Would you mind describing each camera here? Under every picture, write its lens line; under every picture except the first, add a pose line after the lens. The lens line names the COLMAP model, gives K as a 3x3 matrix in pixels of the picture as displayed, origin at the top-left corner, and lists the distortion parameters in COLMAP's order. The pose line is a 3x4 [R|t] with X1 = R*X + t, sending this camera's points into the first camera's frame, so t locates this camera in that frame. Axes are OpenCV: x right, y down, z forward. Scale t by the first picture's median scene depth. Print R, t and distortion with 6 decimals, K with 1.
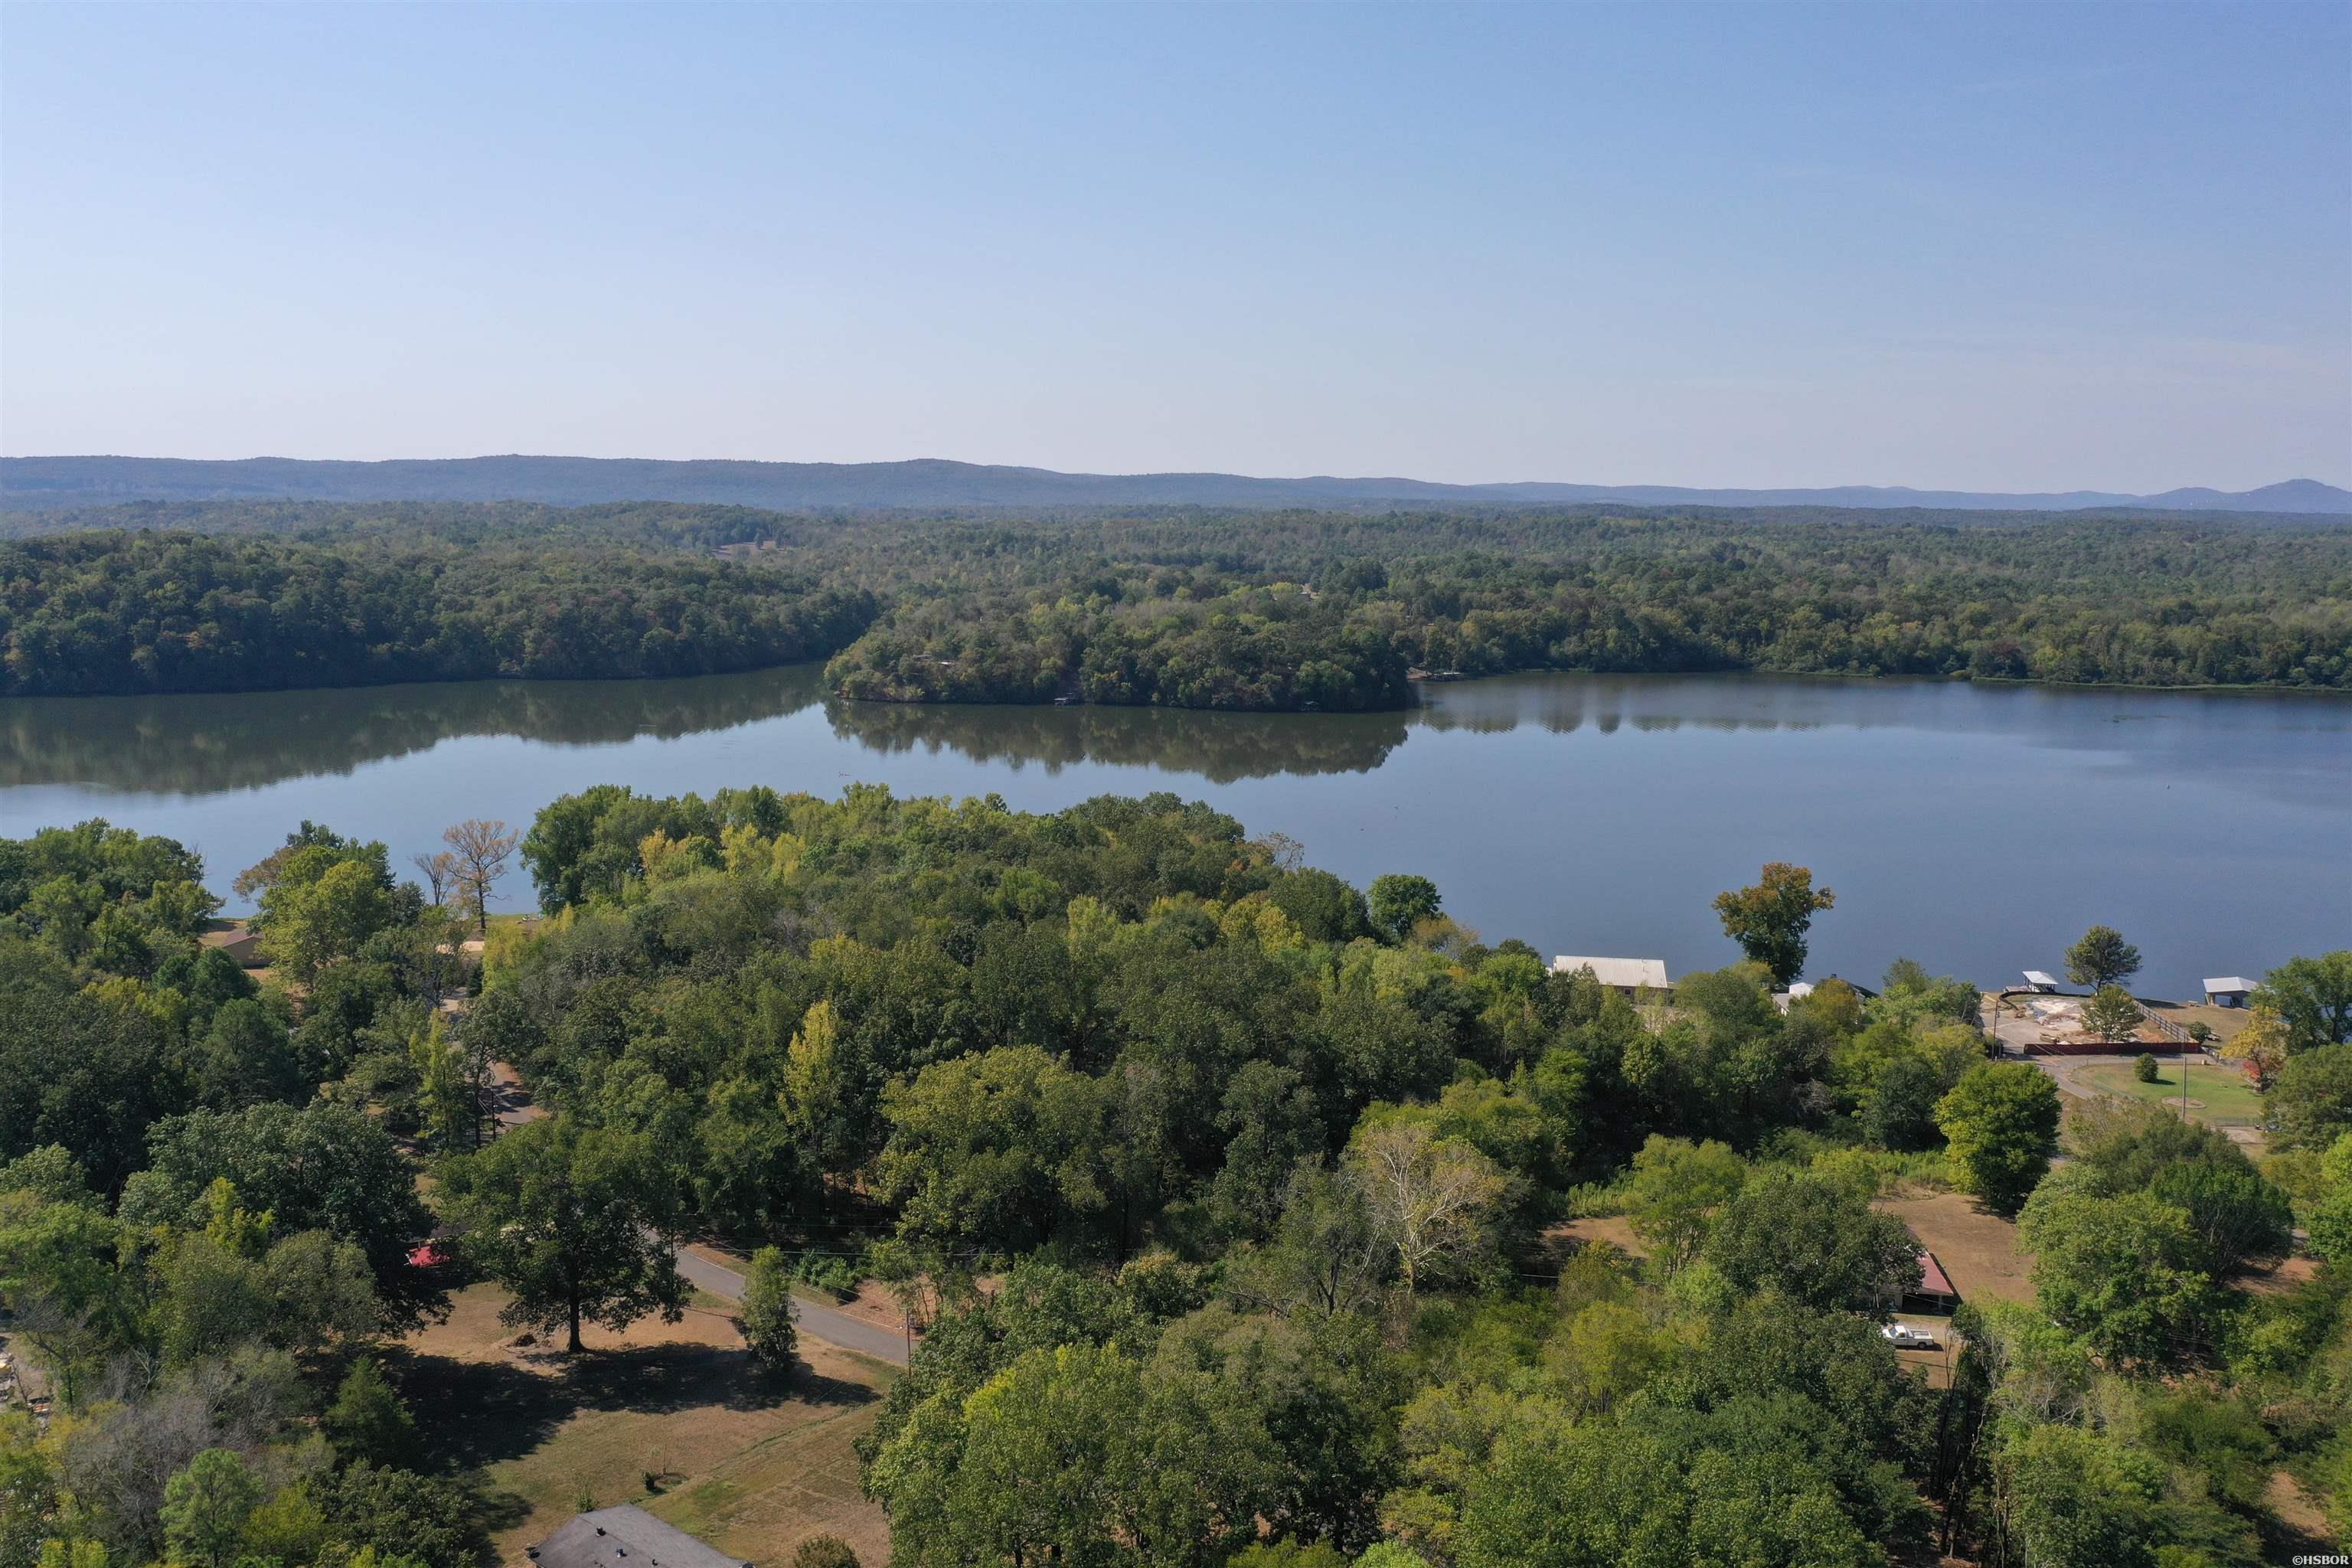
lens RADIAL K [[1844.9, 0, 1174.7], [0, 1844.9, 791.4], [0, 0, 1]] dist [-0.009159, 0.000865]
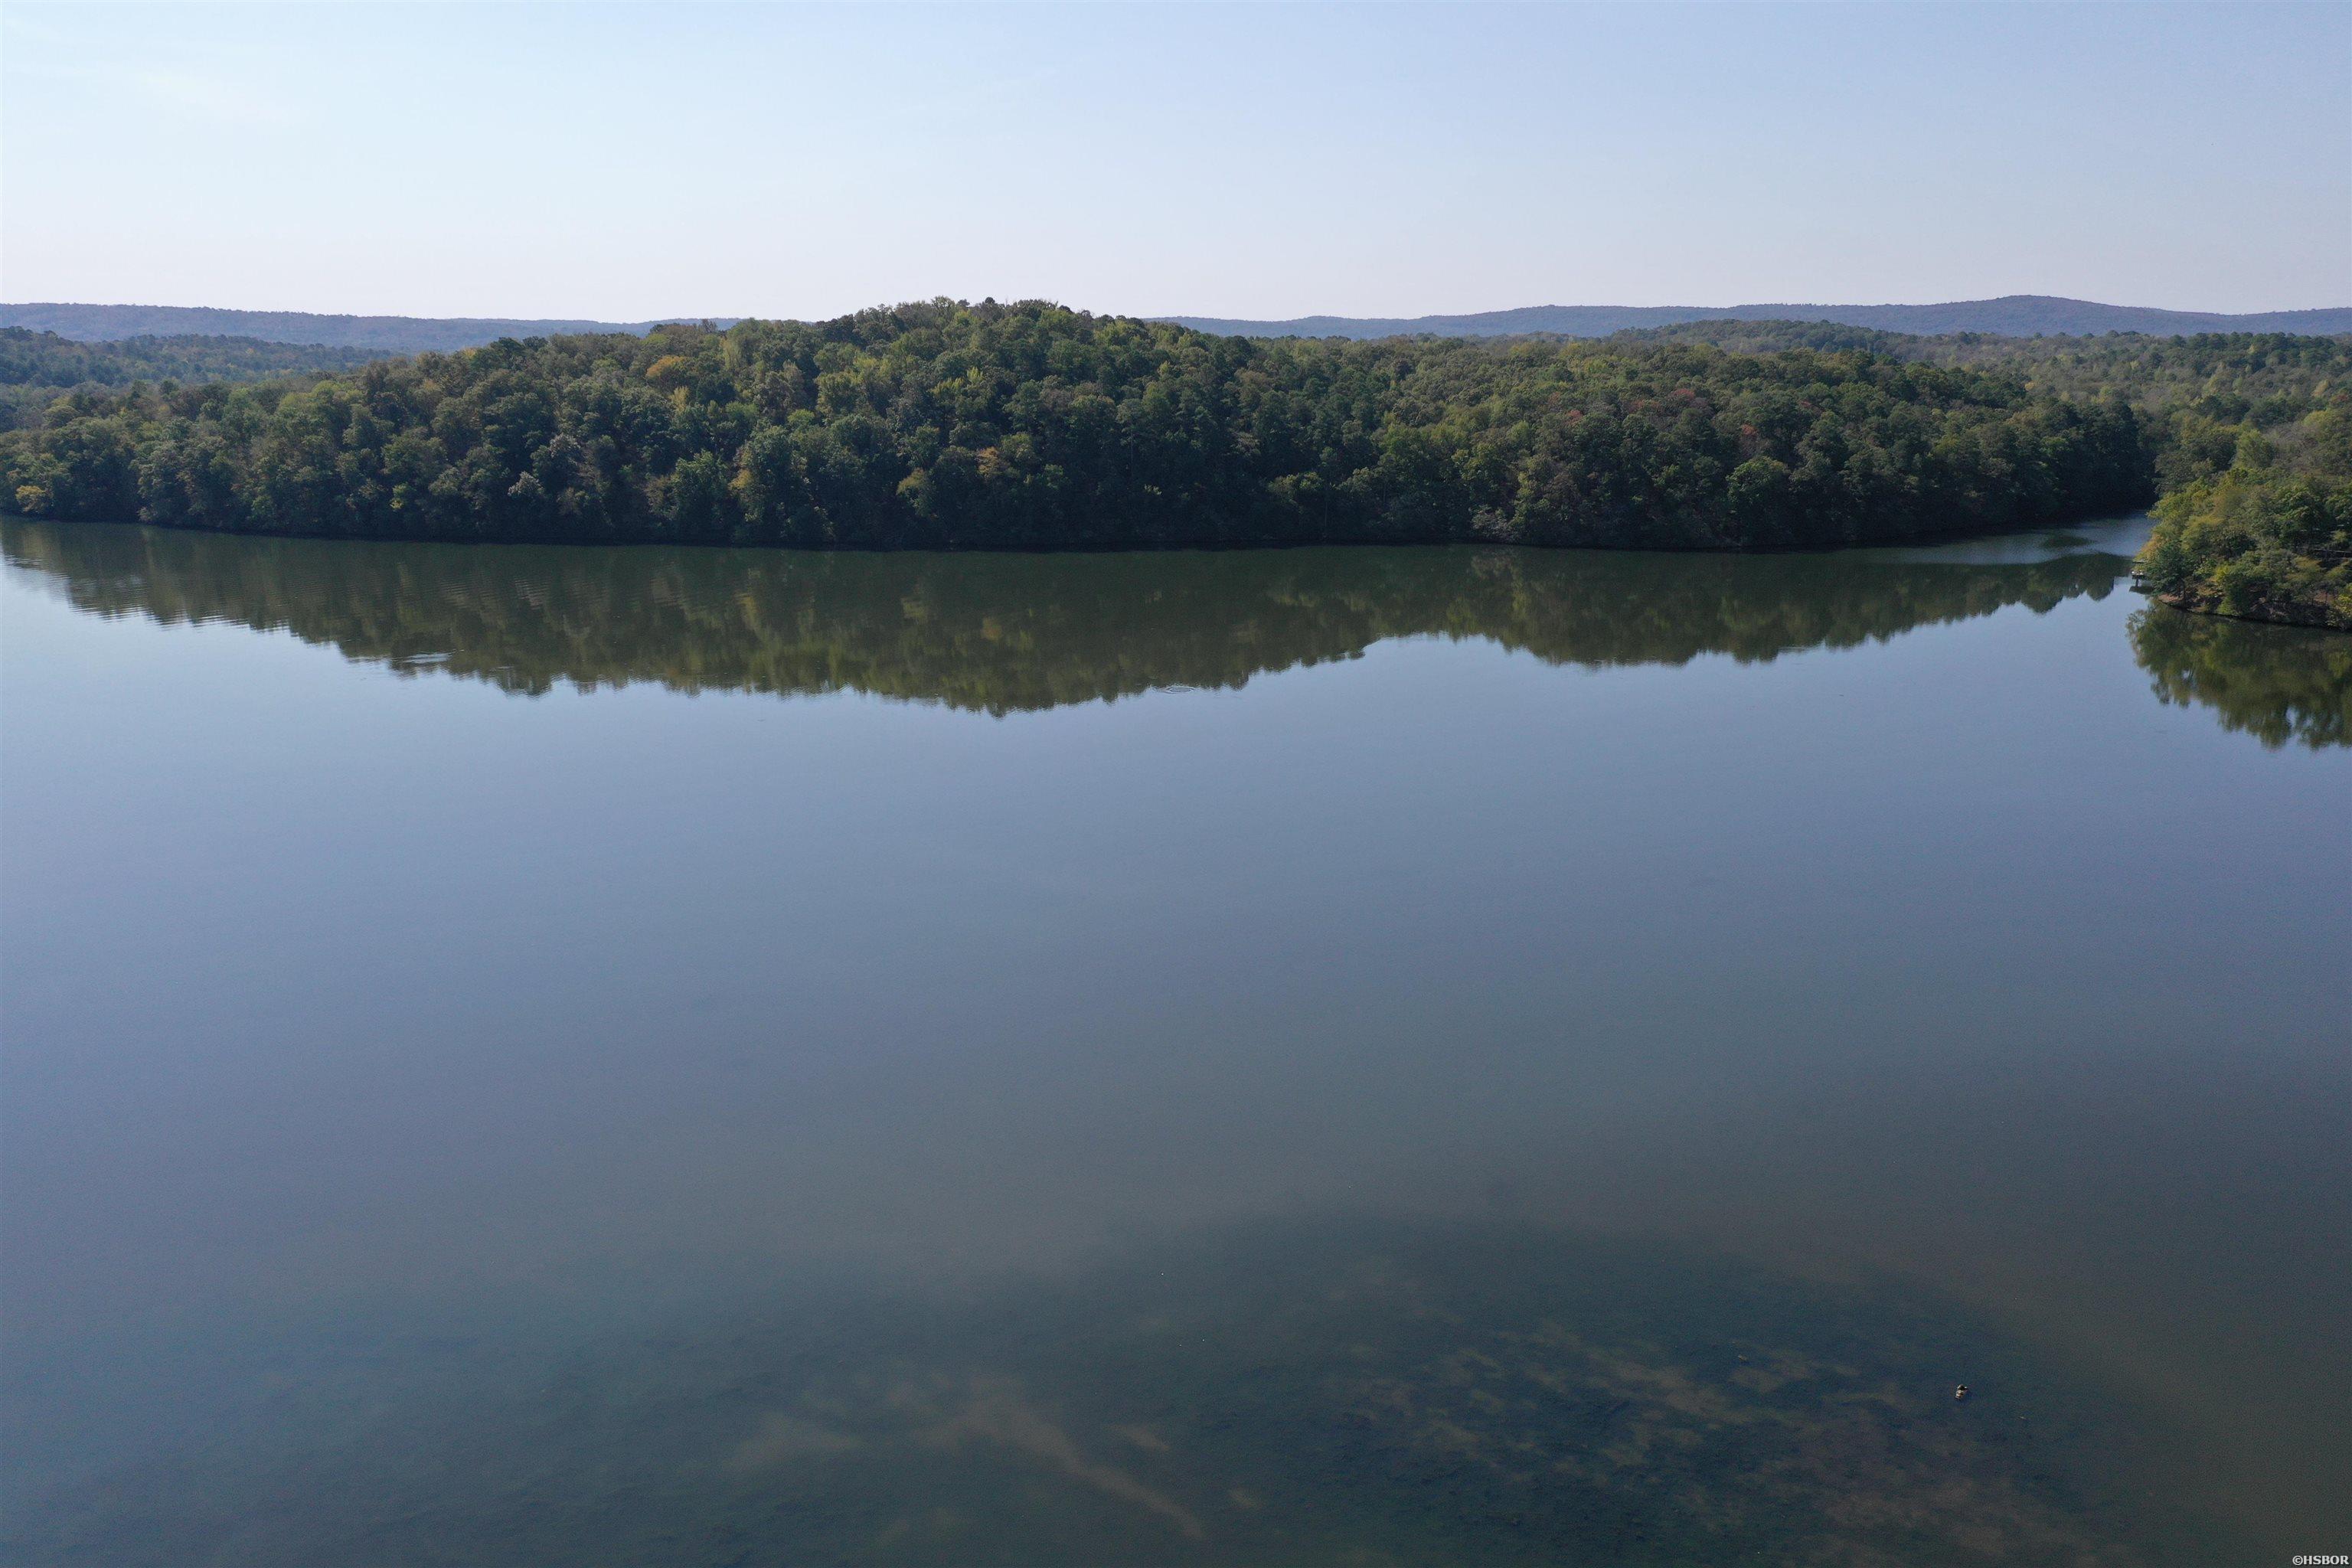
lens RADIAL K [[1836.9, 0, 1169.8], [0, 1836.9, 784.8], [0, 0, 1]] dist [-0.004741, -0.001731]
pose [[0.857911, 0.098658, -0.504237, -0.141778], [-0.064008, 0.994268, 0.085634, -0.027171], [0.509795, -0.041191, 0.859309, 0.427933]]
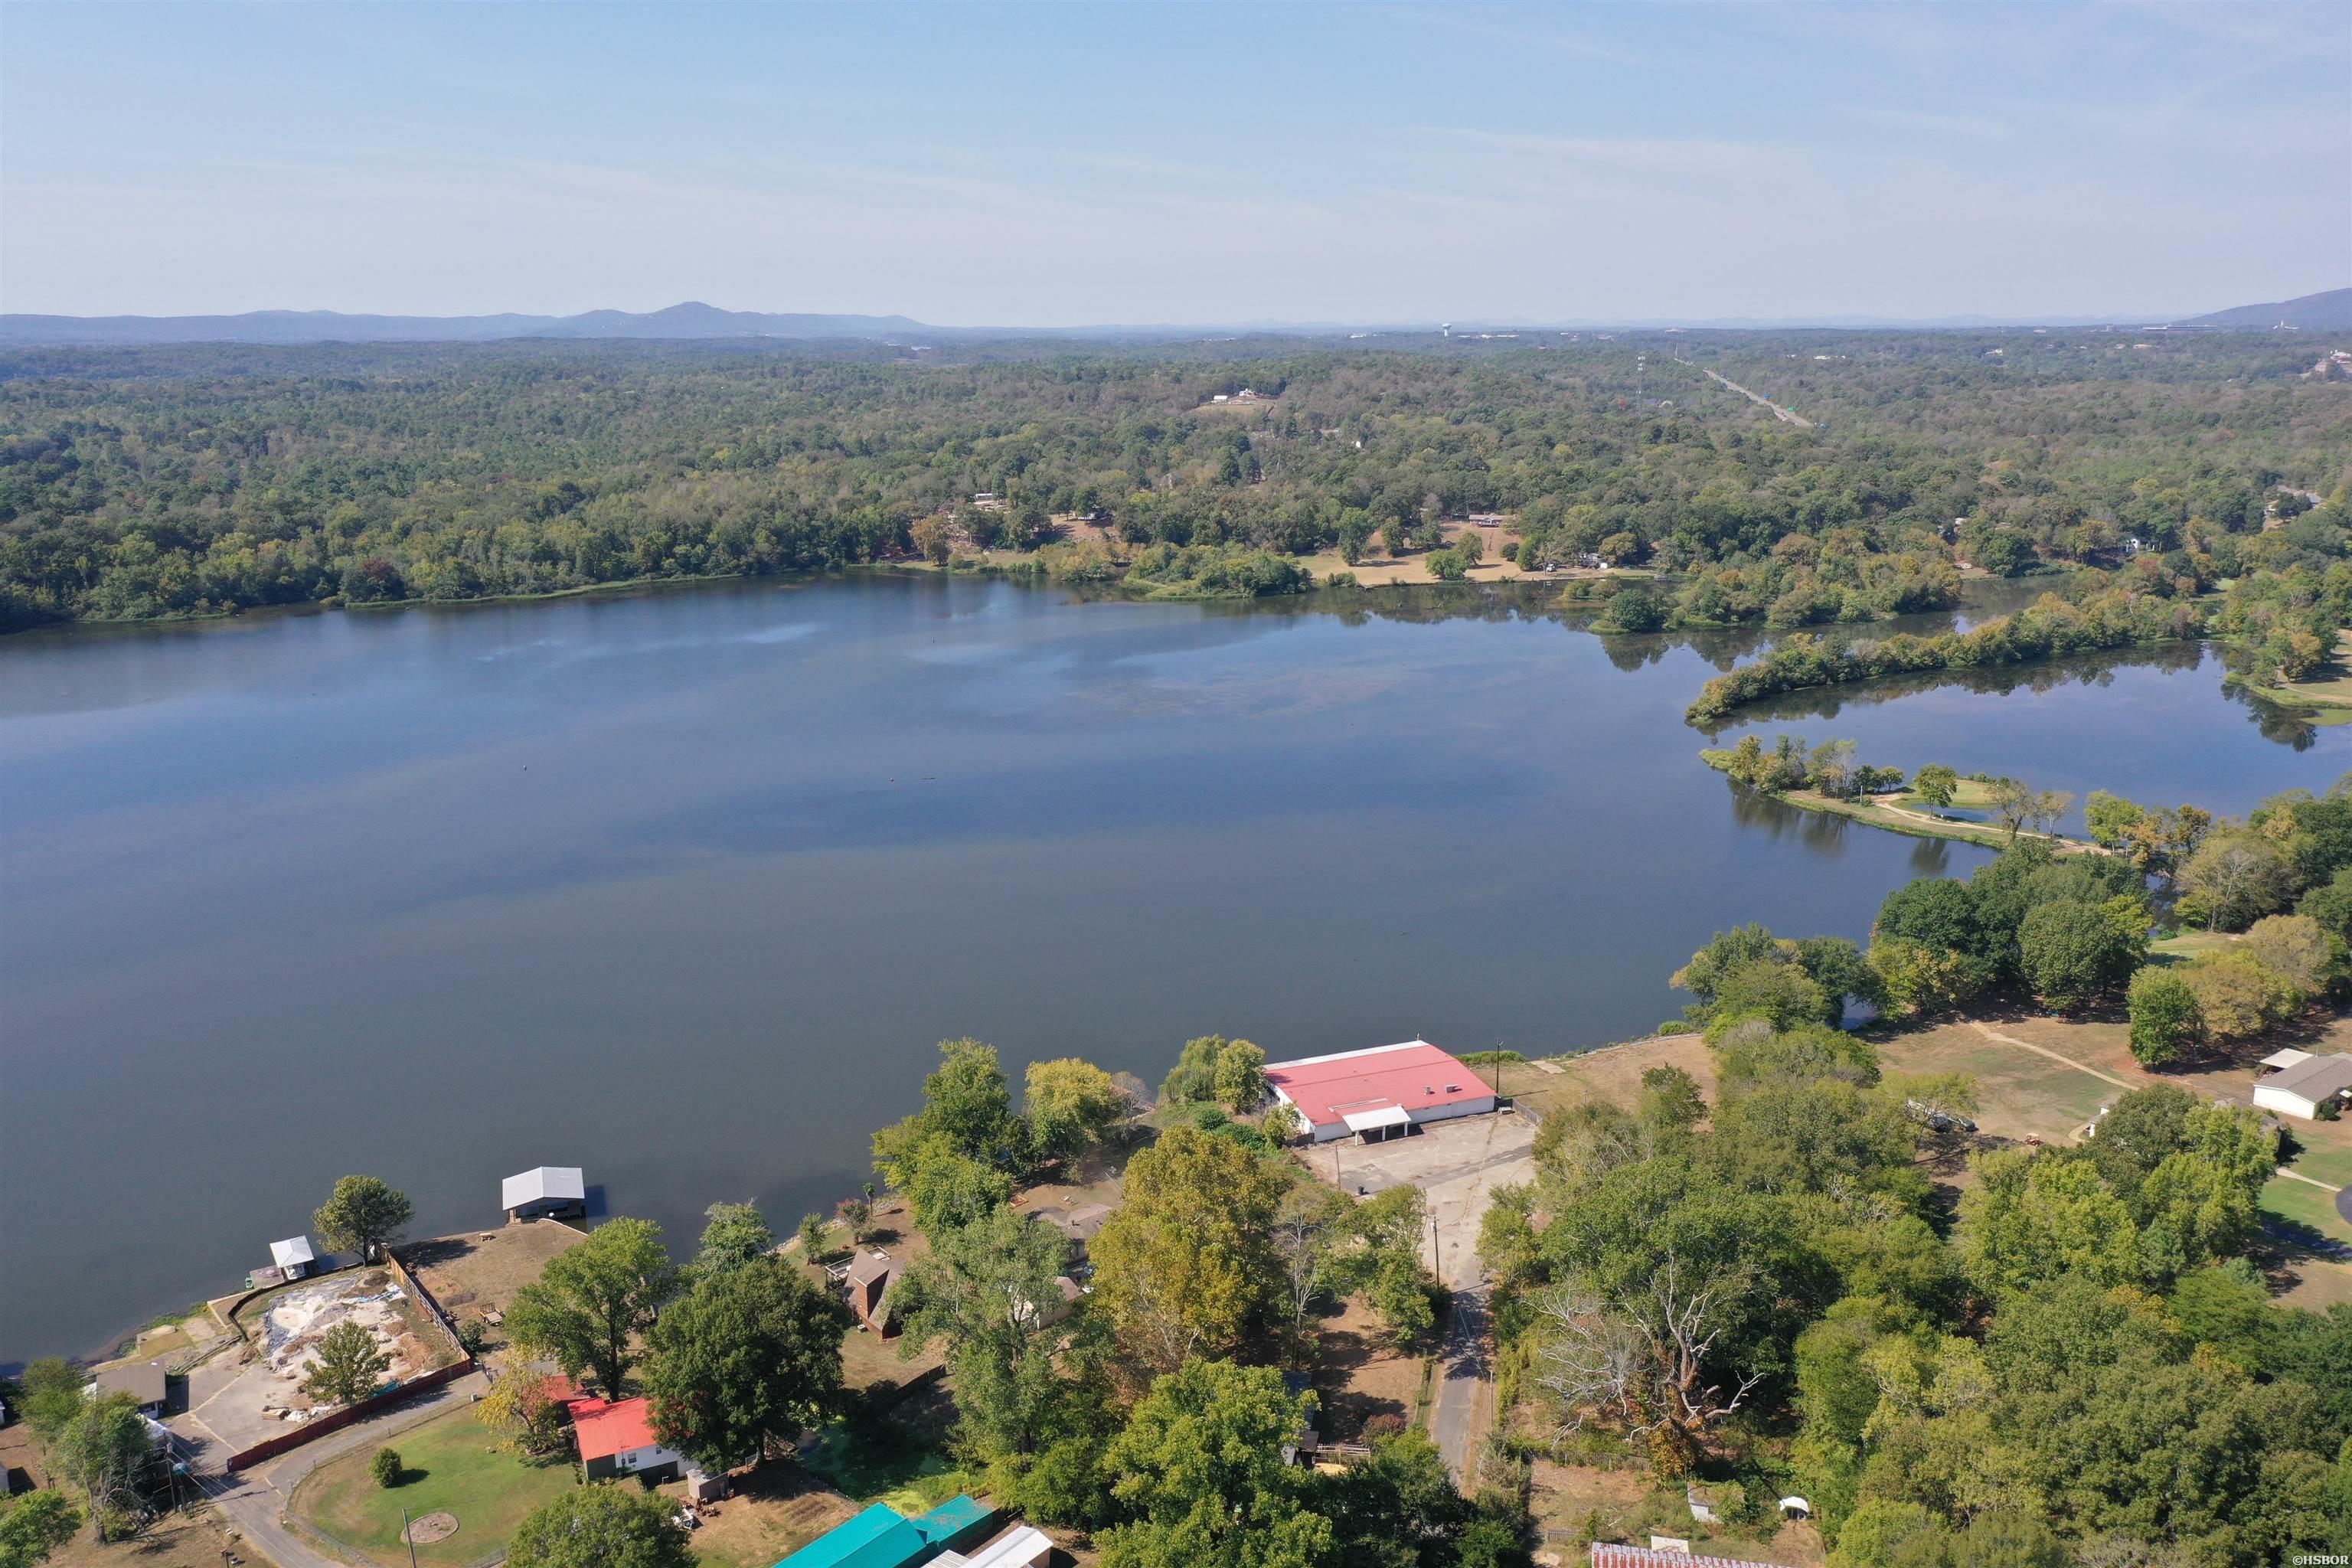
lens RADIAL K [[1840.1, 0, 1168.8], [0, 1840.1, 779.6], [0, 0, 1]] dist [-0.004916, 0.000578]
pose [[0.705494, -0.181734, 0.685019, 0.090626], [0.121126, 0.983261, 0.136111, -0.052334], [-0.698288, -0.013052, 0.715698, 0.083868]]
